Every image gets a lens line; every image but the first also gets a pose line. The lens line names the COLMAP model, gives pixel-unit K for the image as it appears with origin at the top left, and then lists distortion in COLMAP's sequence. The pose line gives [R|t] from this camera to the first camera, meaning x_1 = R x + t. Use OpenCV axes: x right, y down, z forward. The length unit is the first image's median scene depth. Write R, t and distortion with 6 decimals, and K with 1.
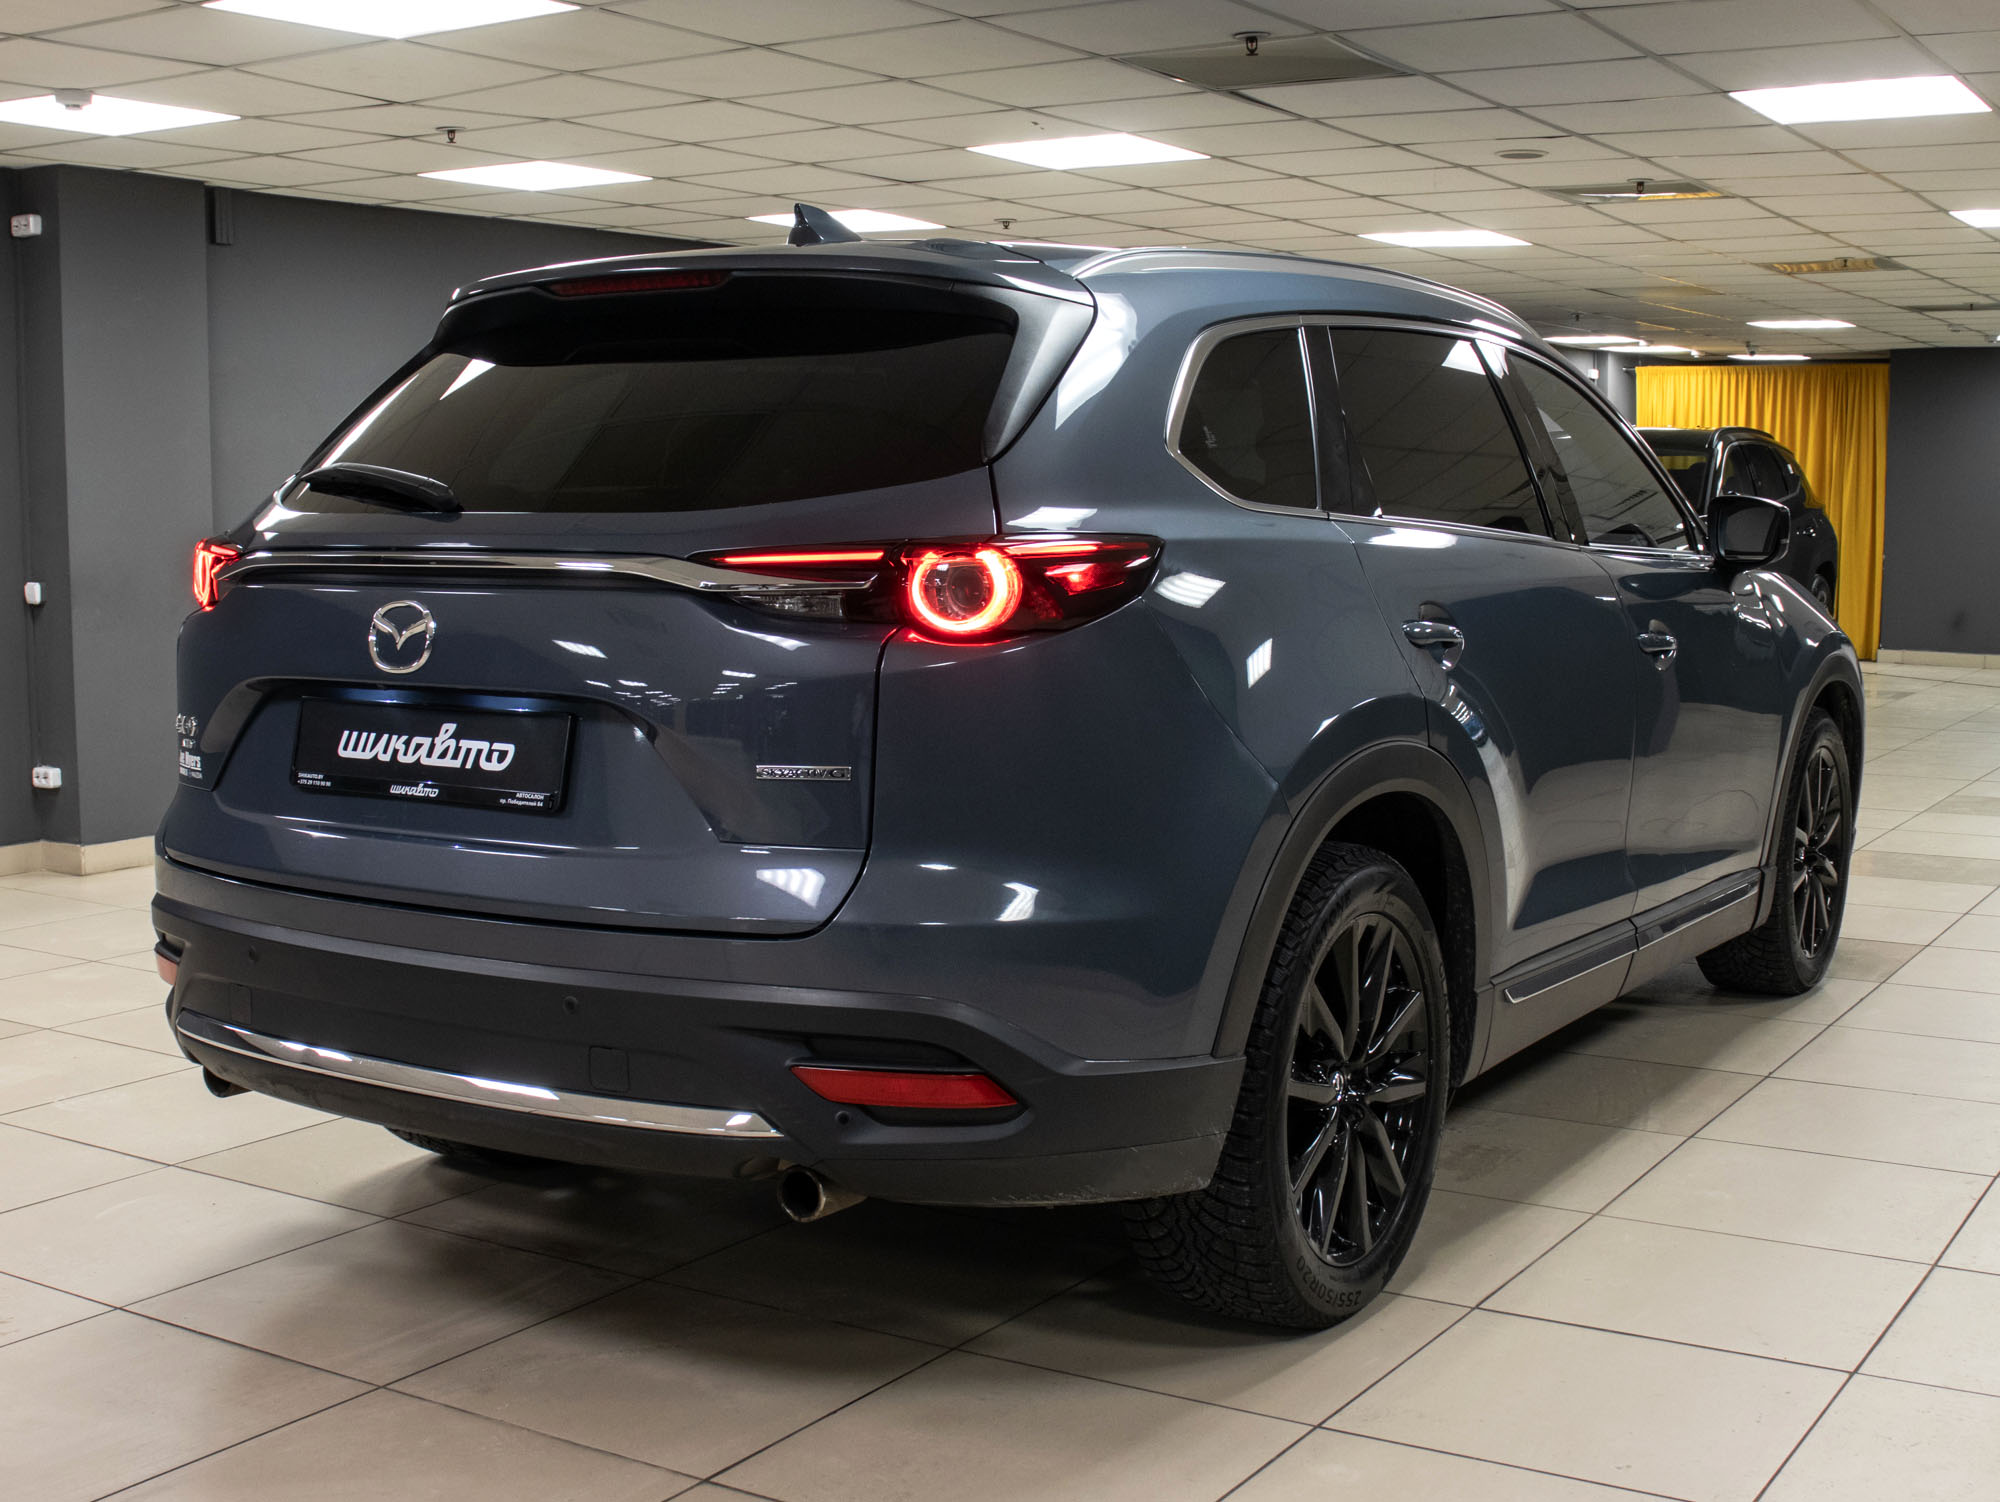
lens RADIAL K [[2375.7, 0, 1000.0], [0, 2375.7, 751.0], [0, 0, 1]] dist [-0.101697, 0.024299]
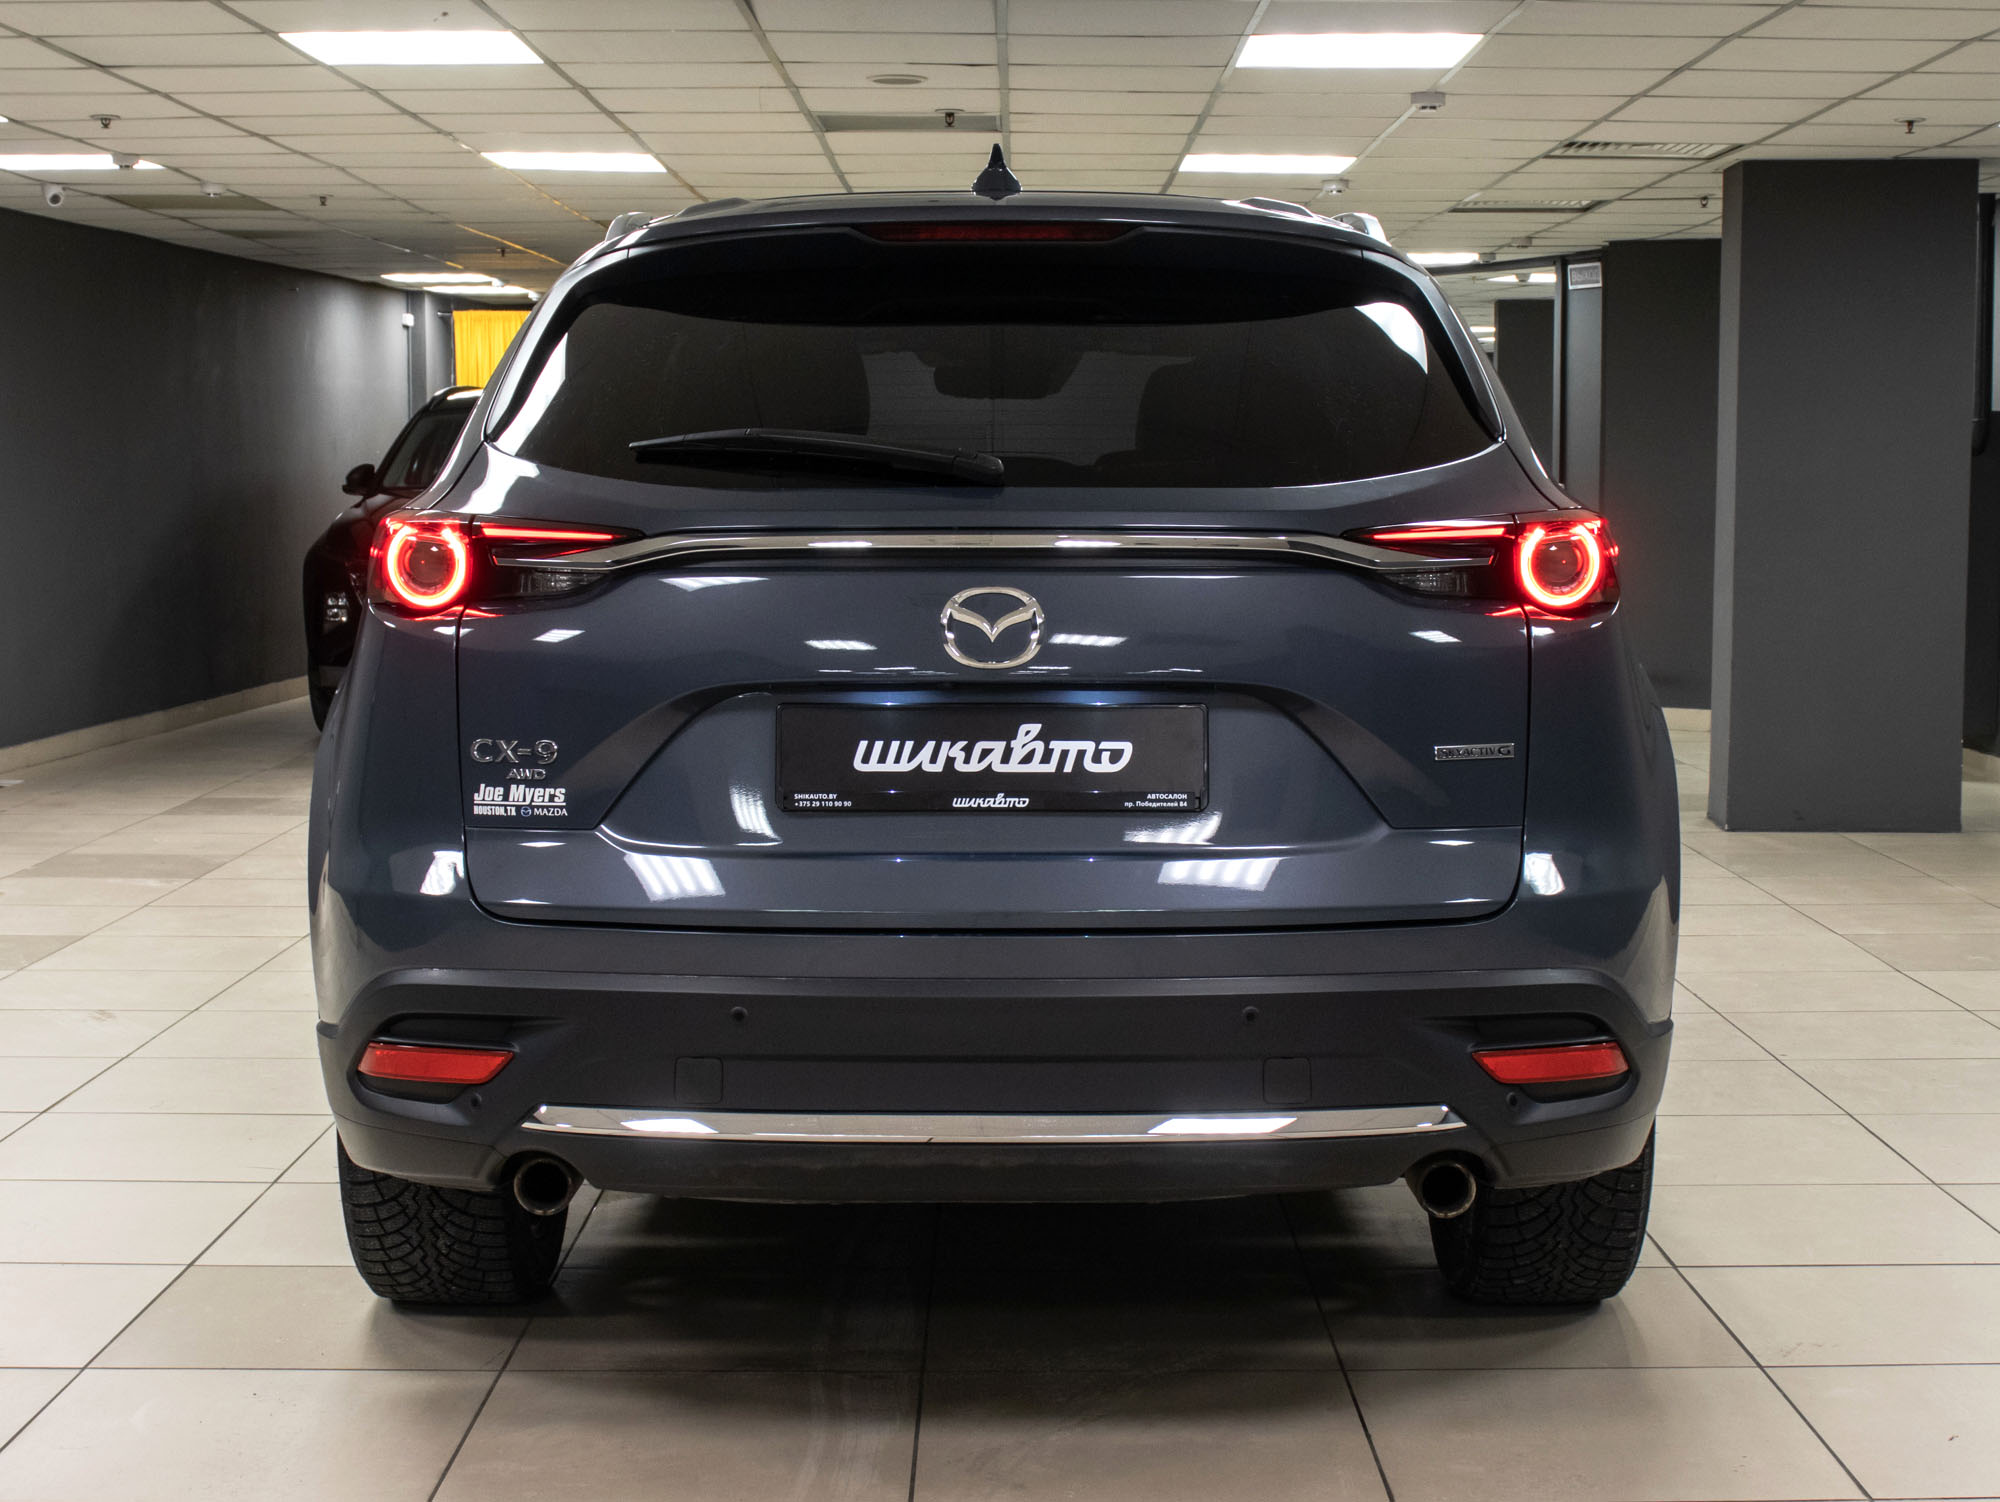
lens RADIAL K [[3103.9, 0, 1000.0], [0, 3103.9, 751.0], [0, 0, 1]] dist [-0.043873, -0.062991]
pose [[0.847558, -0.047042, 0.528614, -0.857747], [0.056335, 0.998411, -0.001476, -0.000360], [-0.527704, 0.031031, 0.848861, 0.013590]]
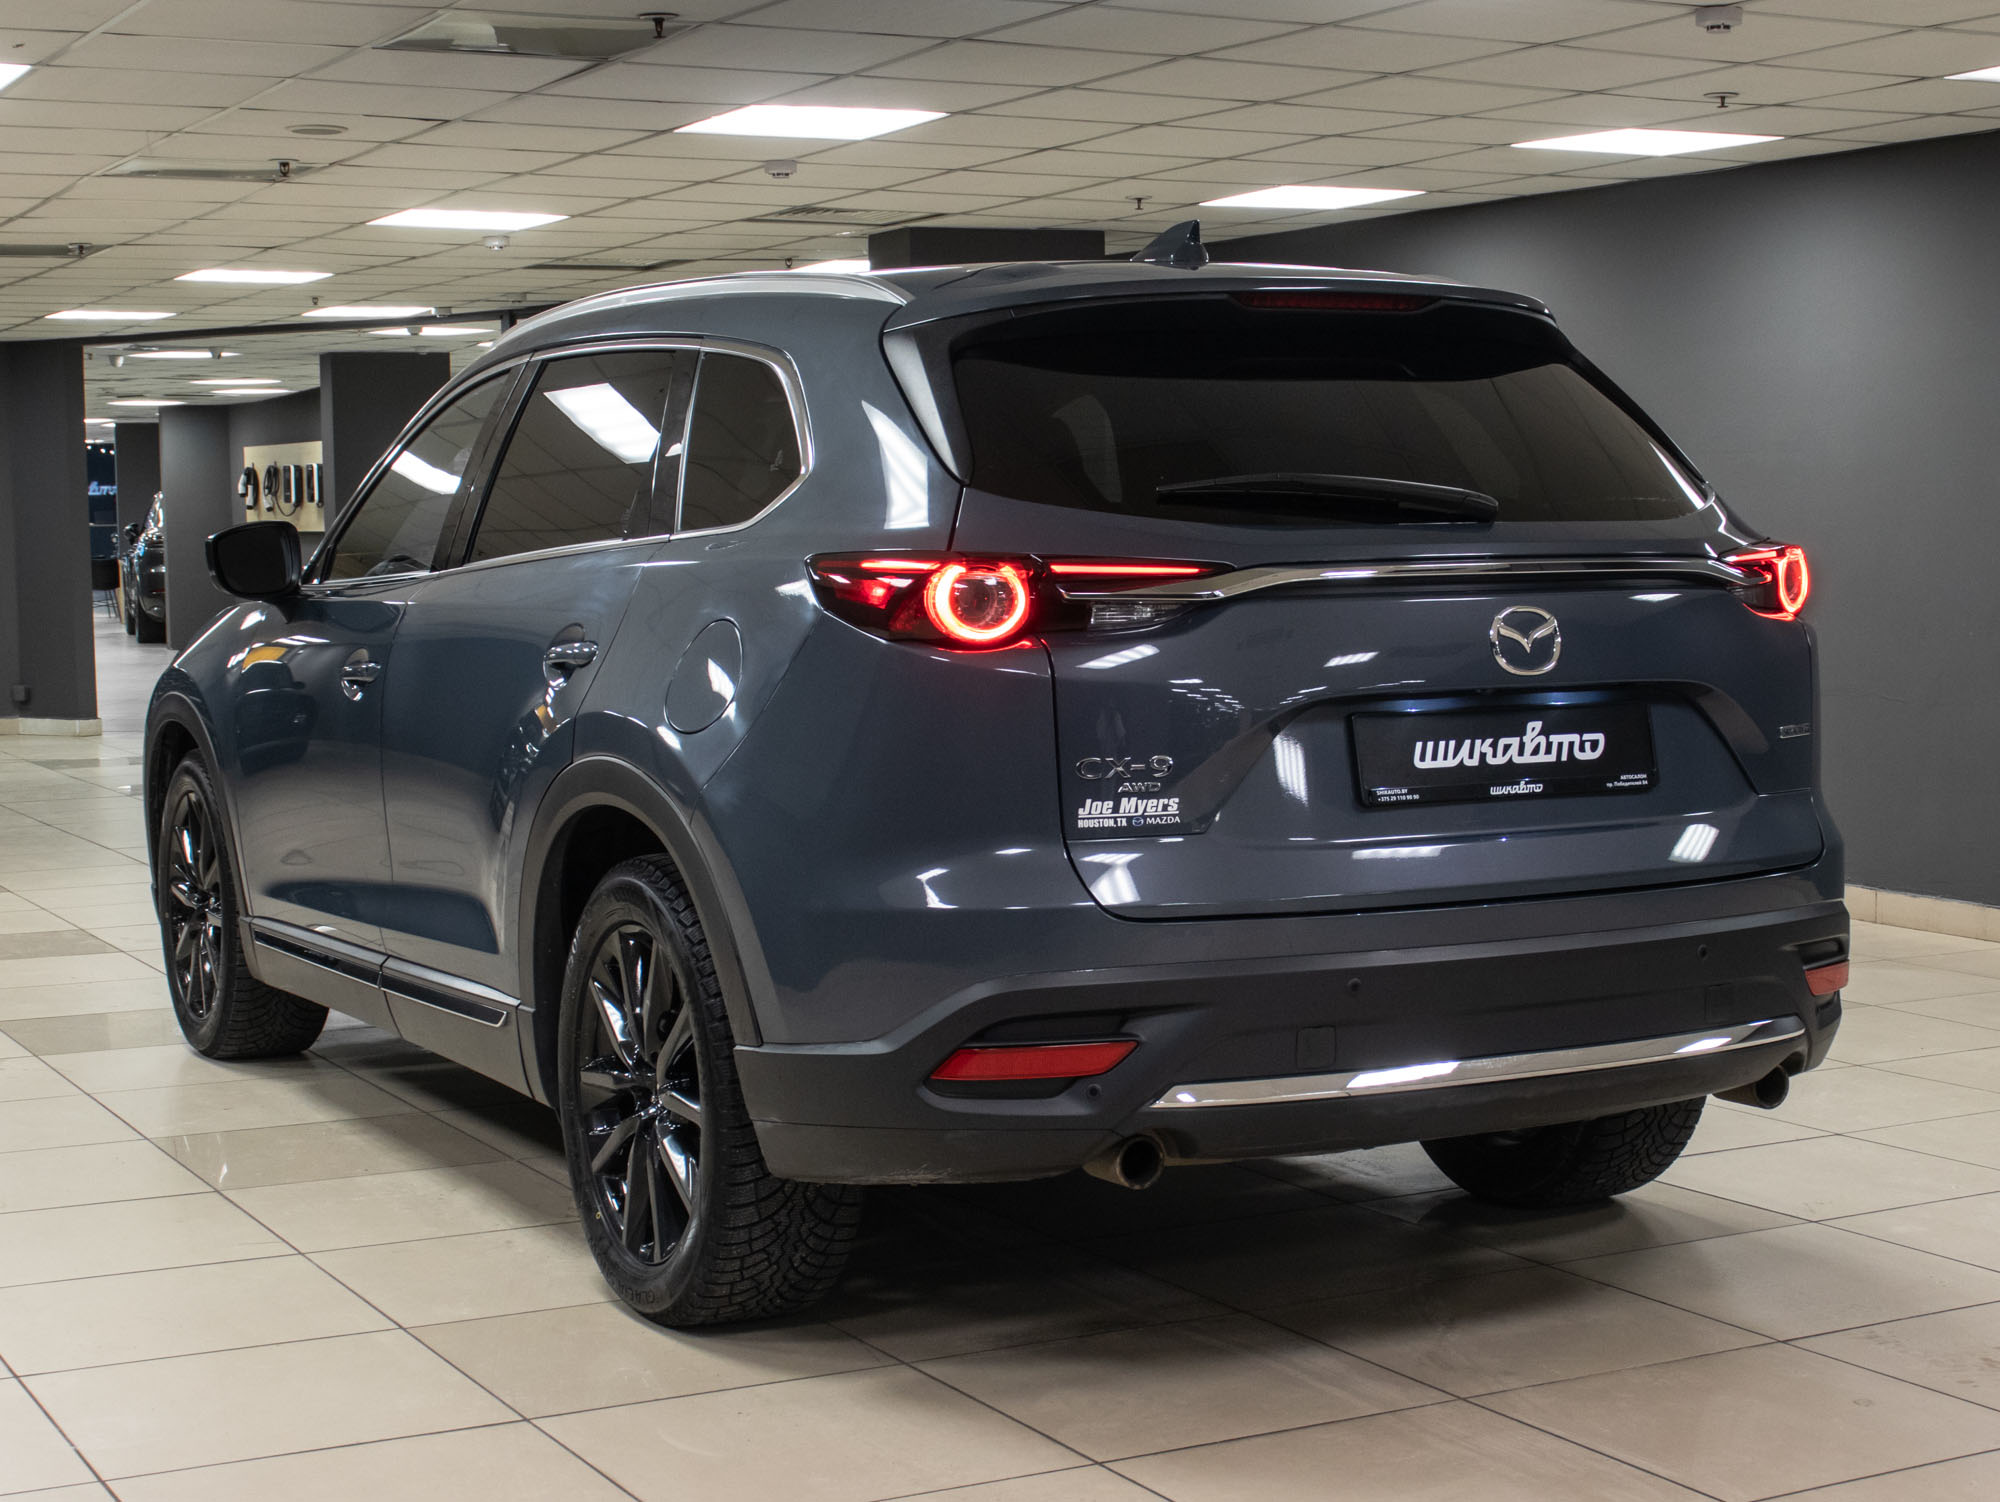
lens RADIAL K [[3103.9, 0, 1000.0], [0, 3103.9, 751.0], [0, 0, 1]] dist [-0.043873, -0.062991]
pose [[0.504455, -0.071398, 0.860481, -1.535854], [0.103759, 0.994366, 0.021678, -0.053007], [-0.857181, 0.078347, 0.509021, 0.499911]]
